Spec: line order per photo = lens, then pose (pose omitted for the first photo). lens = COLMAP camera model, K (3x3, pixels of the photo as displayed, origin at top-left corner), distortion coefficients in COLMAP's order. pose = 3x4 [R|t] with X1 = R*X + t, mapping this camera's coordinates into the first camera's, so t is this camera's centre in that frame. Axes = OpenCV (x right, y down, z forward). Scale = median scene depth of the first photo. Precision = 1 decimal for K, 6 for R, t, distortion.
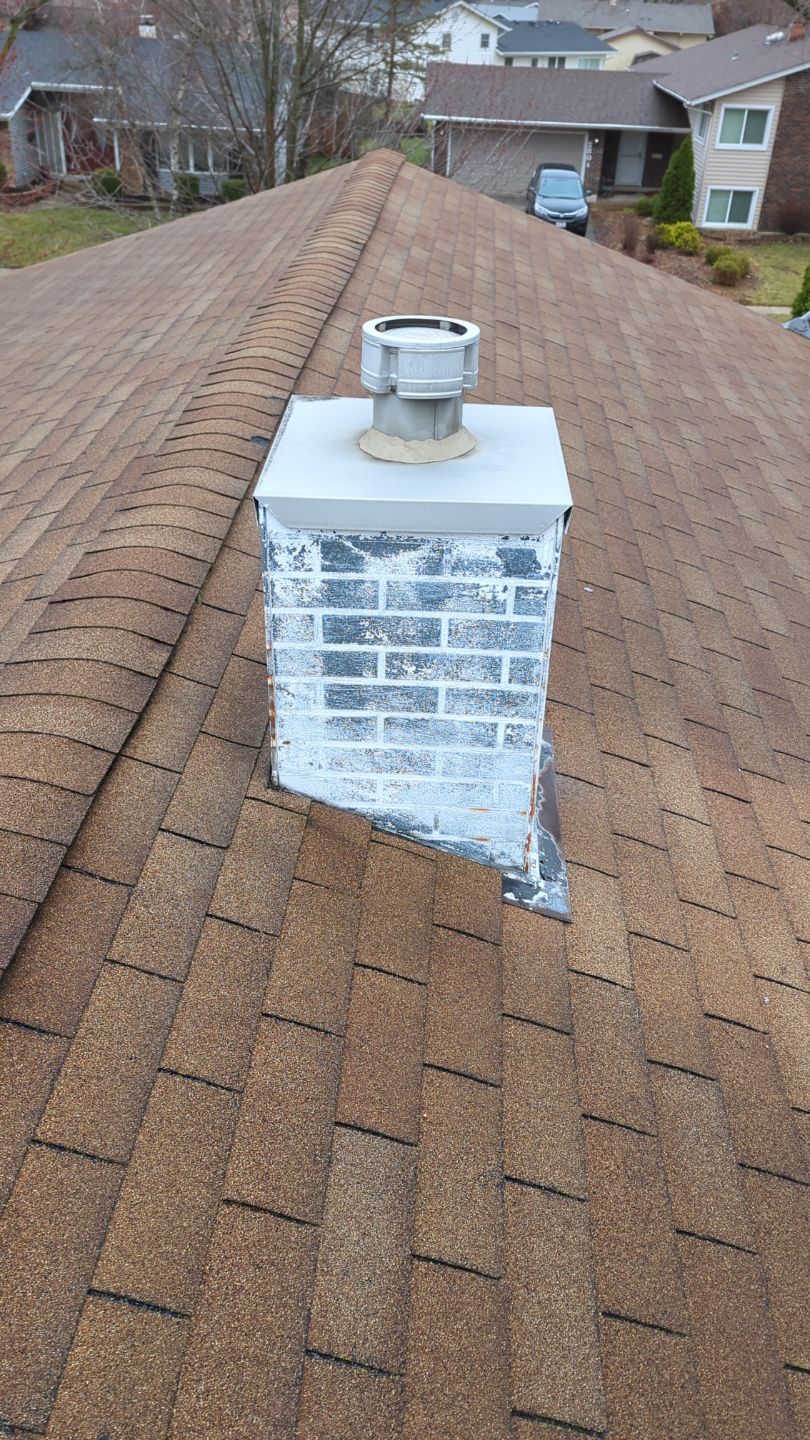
lens RADIAL K [[1132.2, 0, 405.0], [0, 1132.2, 720.0], [0, 0, 1]] dist [-0.004486, -0.004216]
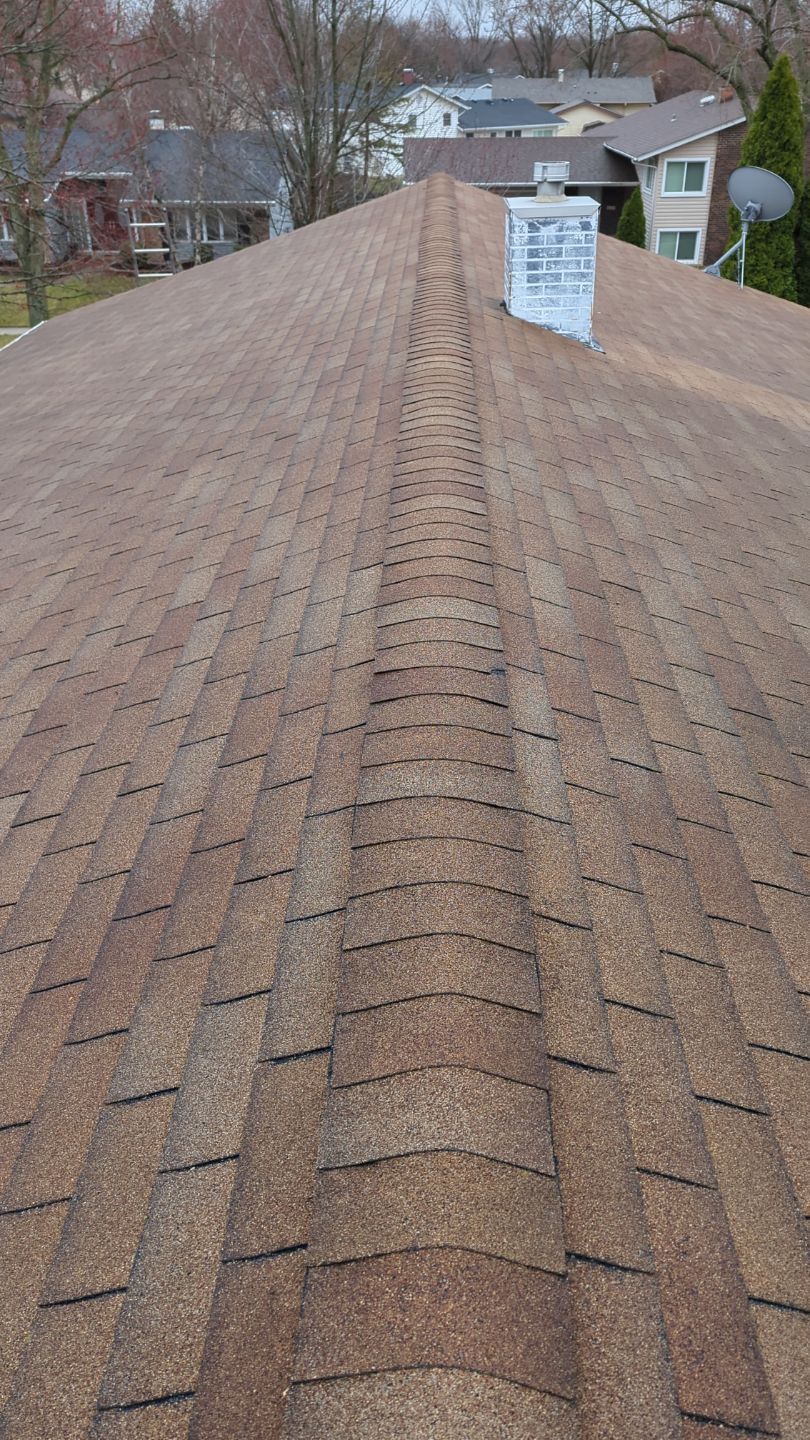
lens RADIAL K [[1112.7, 0, 405.0], [0, 1112.7, 720.0], [0, 0, 1]] dist [-0.000282, -0.002878]
pose [[0.998377, -0.056399, 0.007909, -0.025108], [0.056724, 0.997146, -0.049815, 0.067200], [-0.005077, 0.050183, 0.998727, -0.103261]]
